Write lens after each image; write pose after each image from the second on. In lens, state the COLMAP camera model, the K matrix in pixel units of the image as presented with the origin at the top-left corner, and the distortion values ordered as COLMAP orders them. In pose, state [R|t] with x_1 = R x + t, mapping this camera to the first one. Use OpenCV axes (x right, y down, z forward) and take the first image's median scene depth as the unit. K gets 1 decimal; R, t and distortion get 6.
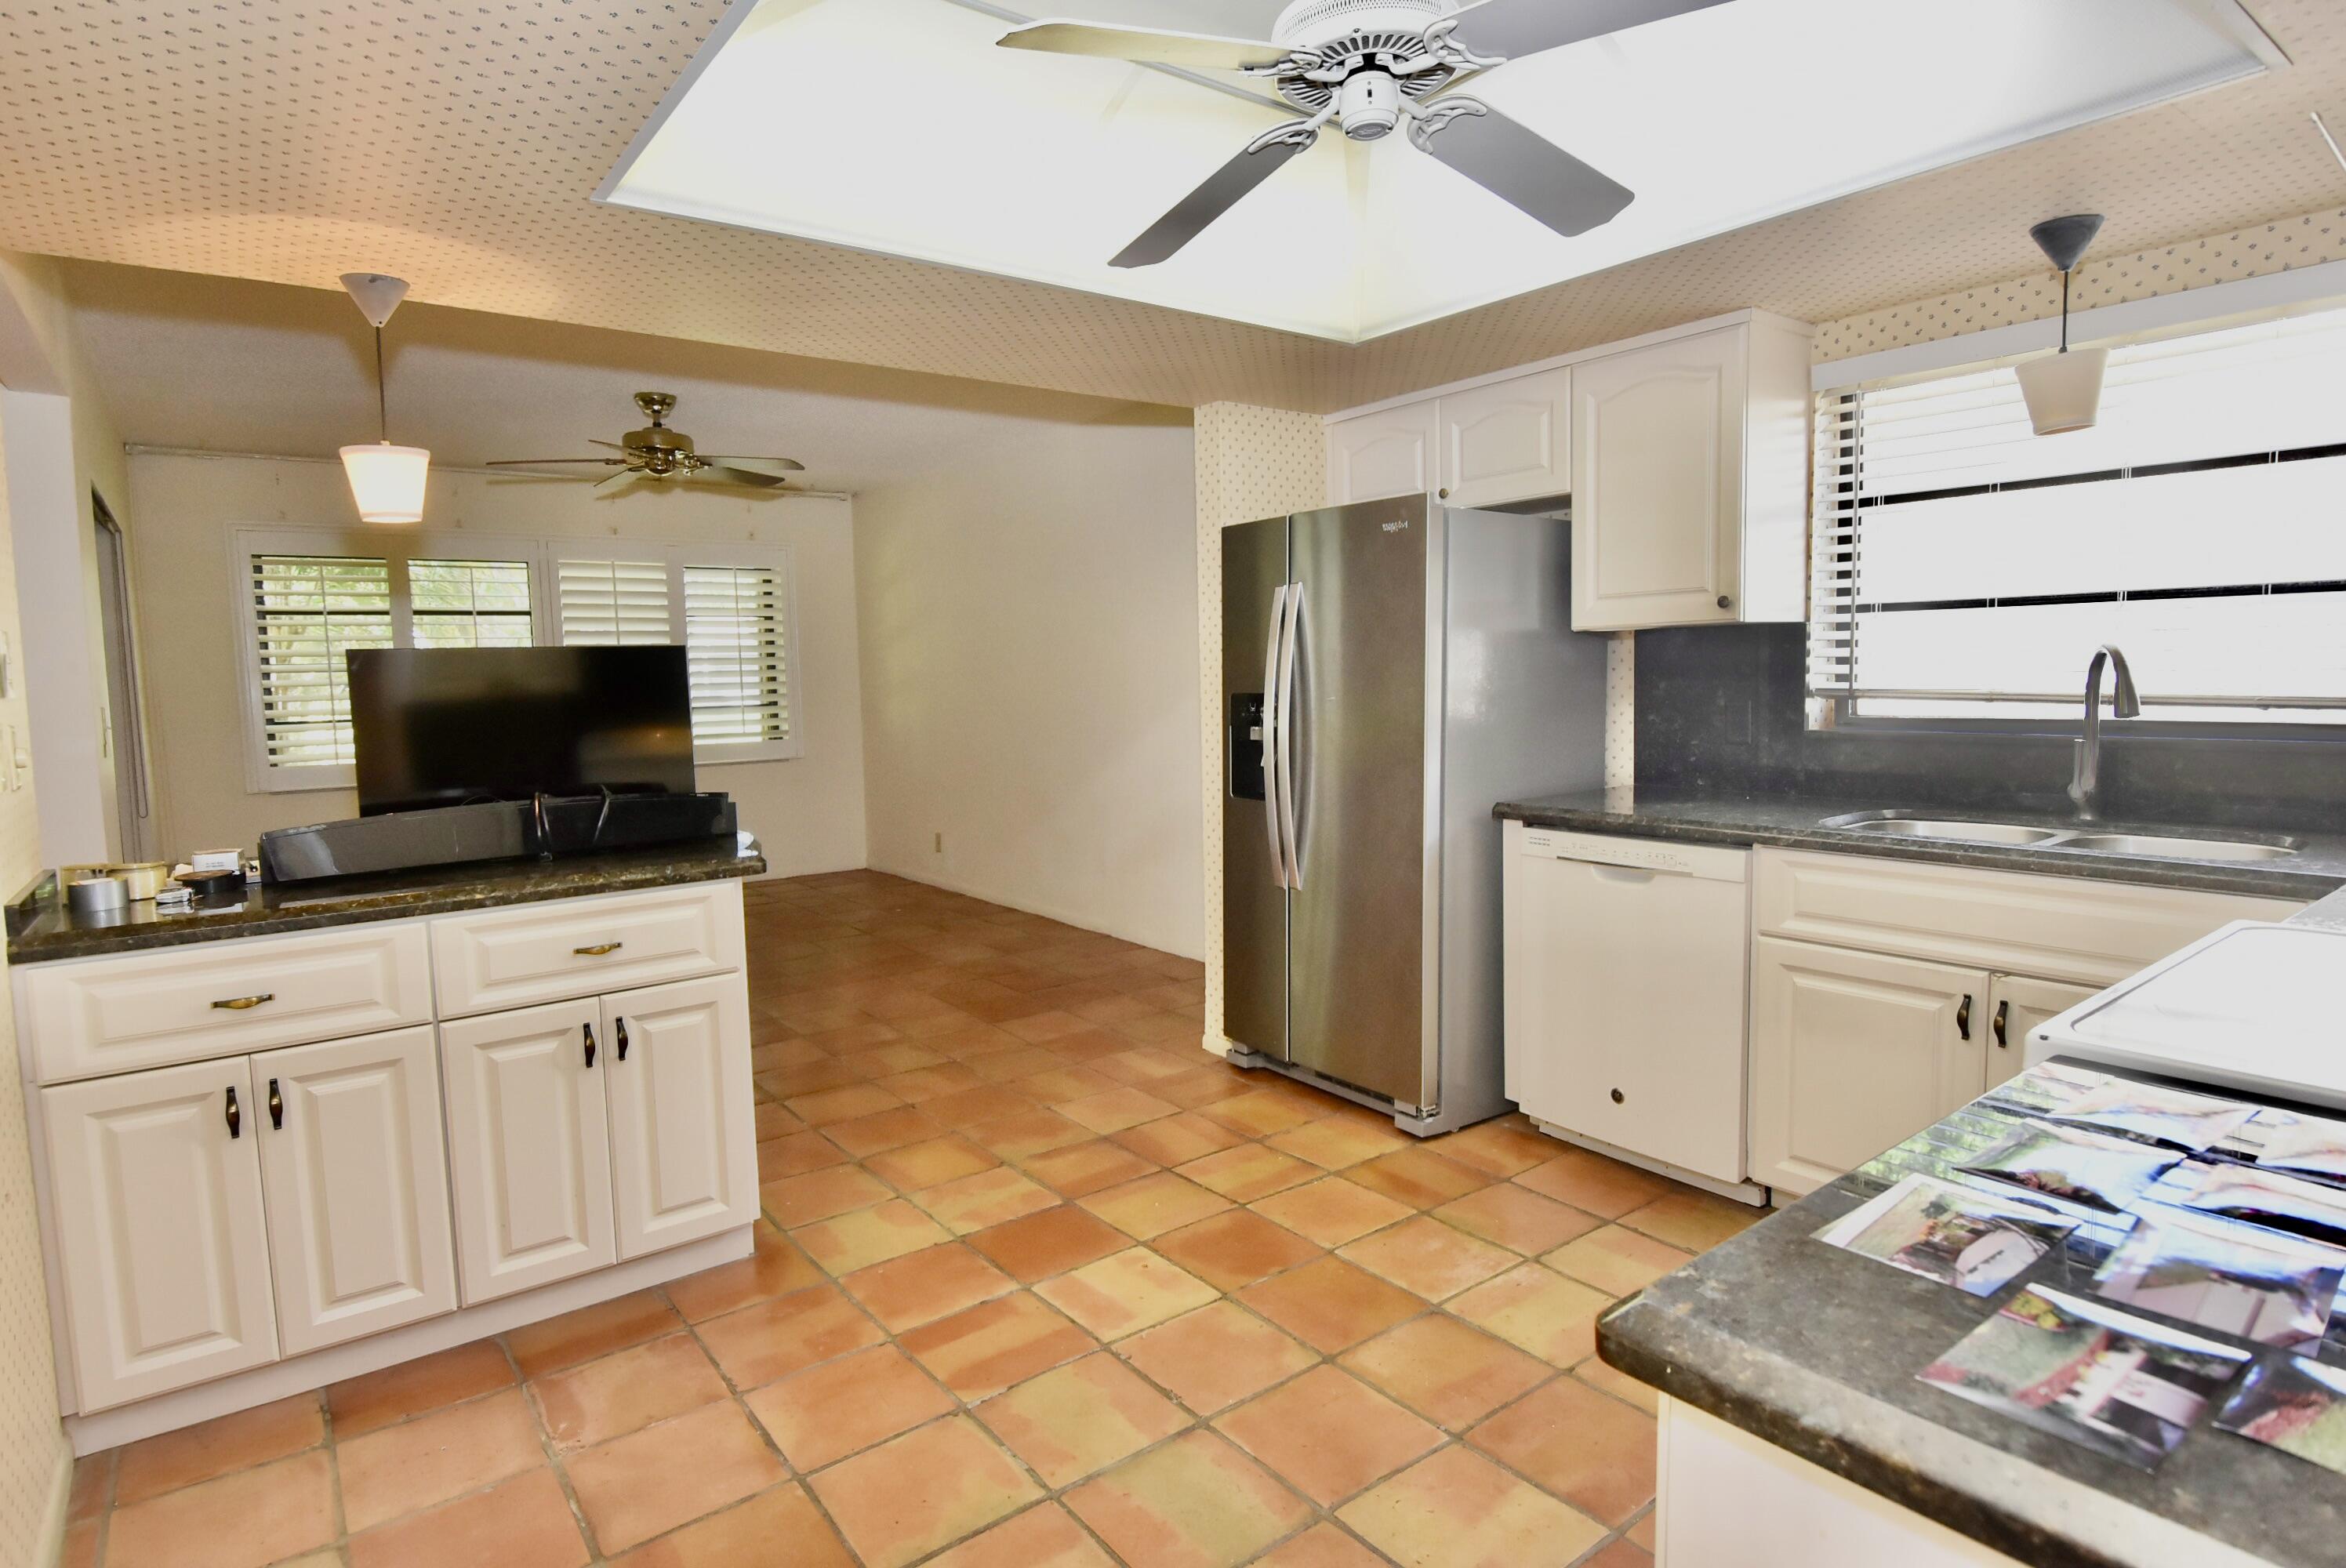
lens RADIAL K [[1225.3, 0, 1185.2], [0, 1225.3, 782.8], [0, 0, 1]] dist [0.009903, -0.021455]
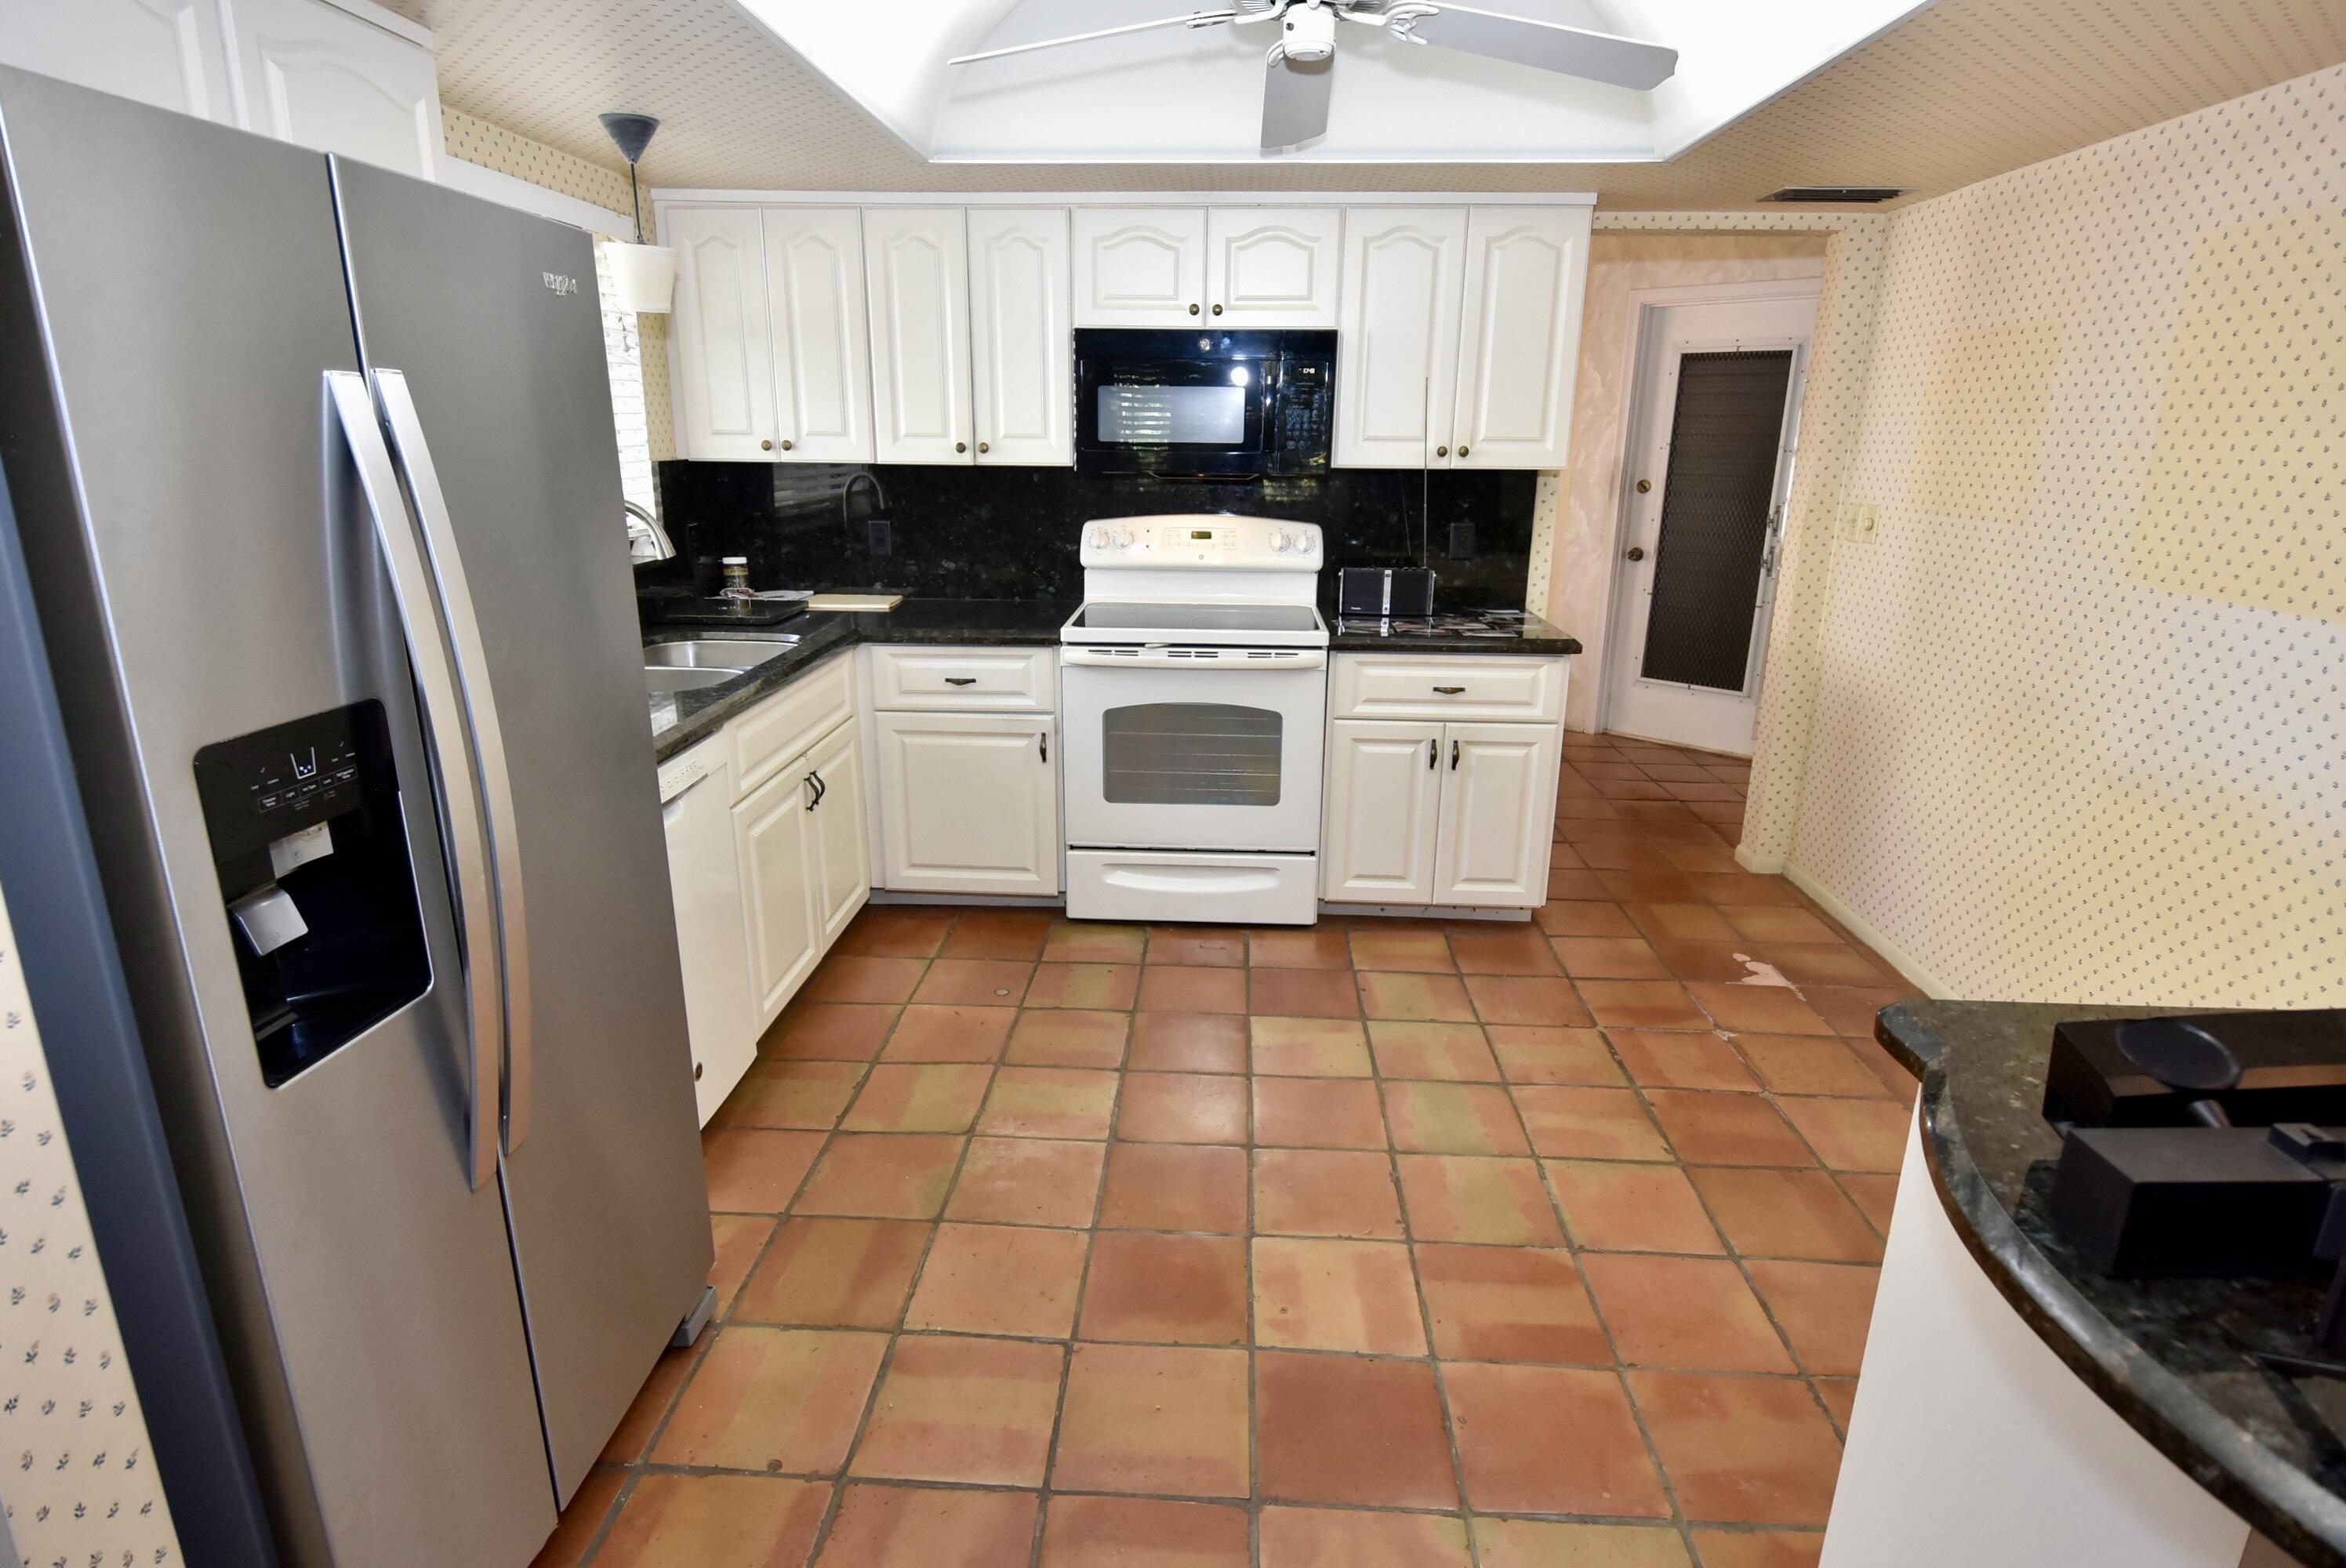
lens RADIAL K [[1225.3, 0, 1162.3], [0, 1225.3, 782.4], [0, 0, 1]] dist [0.009903, -0.021455]
pose [[-0.750784, -0.166441, 0.639235, -0.446255], [0.072059, 0.941321, 0.329731, -0.208939], [-0.656606, 0.293619, -0.694735, 1.571866]]
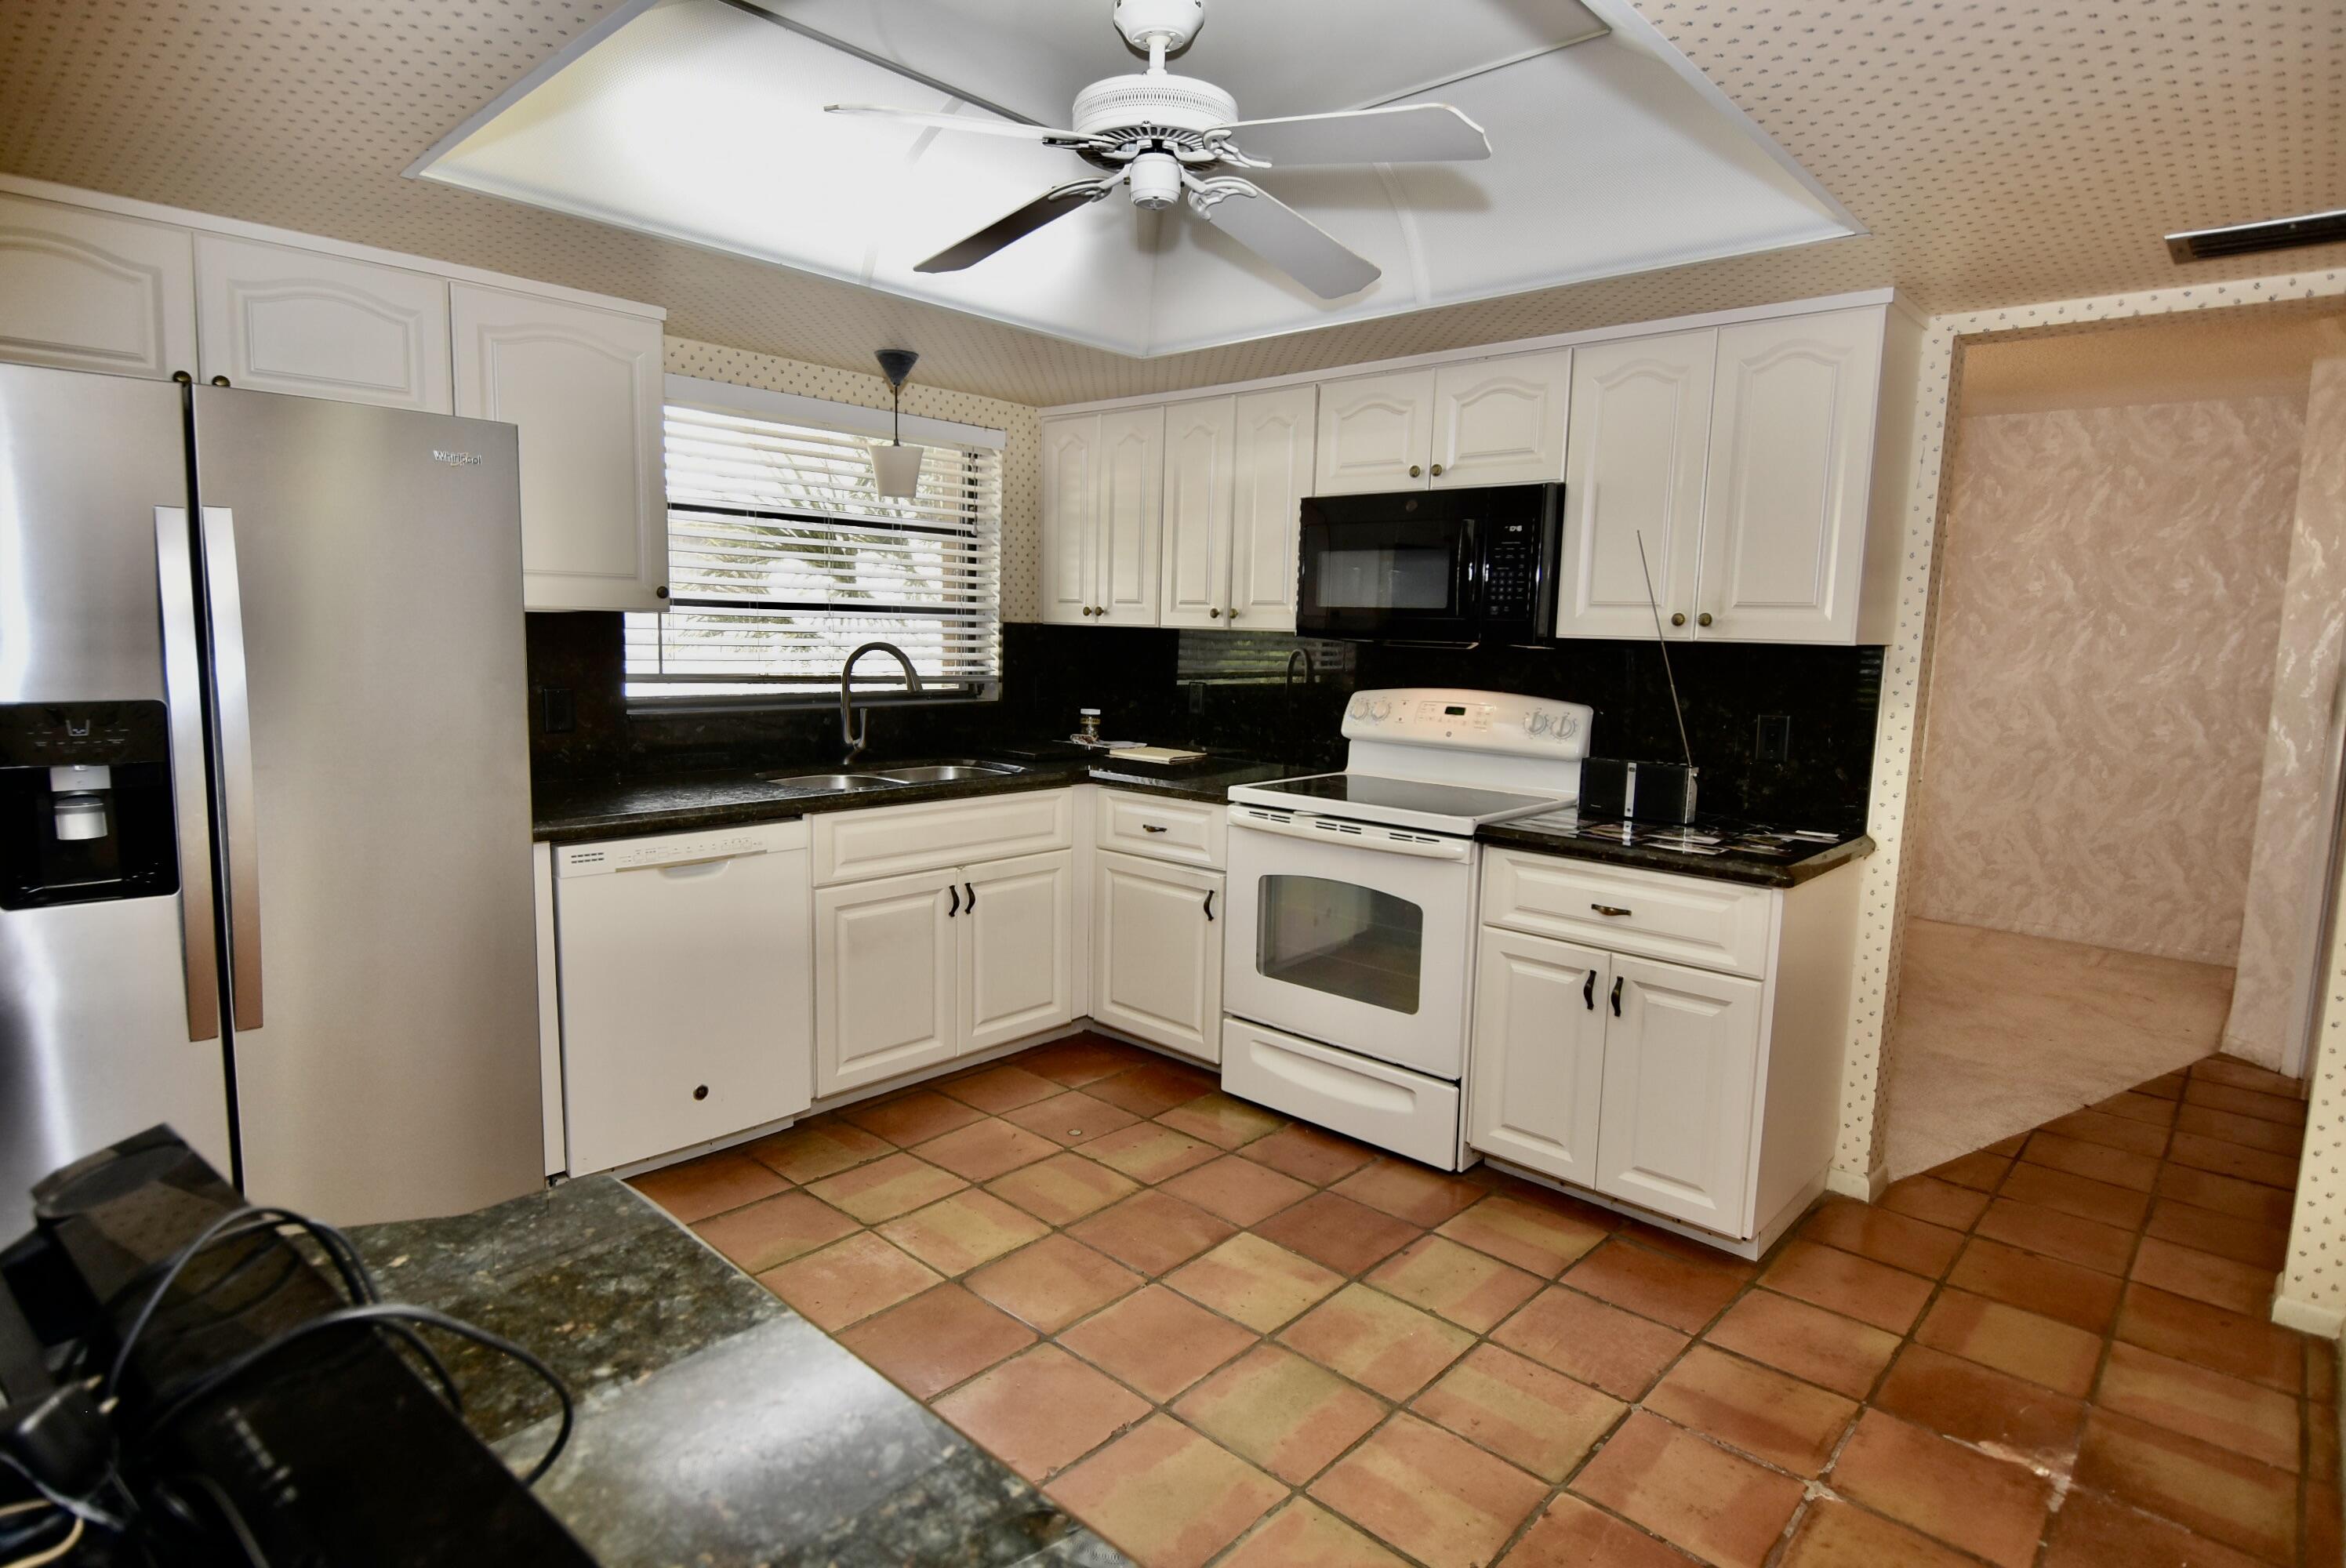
lens RADIAL K [[1225.3, 0, 1159.2], [0, 1225.3, 776.9], [0, 0, 1]] dist [0.009903, -0.021455]
pose [[-0.156467, -0.102343, 0.982367, -0.777405], [0.072148, 0.990776, 0.114711, -0.098783], [-0.985045, 0.088824, -0.147640, 0.914773]]
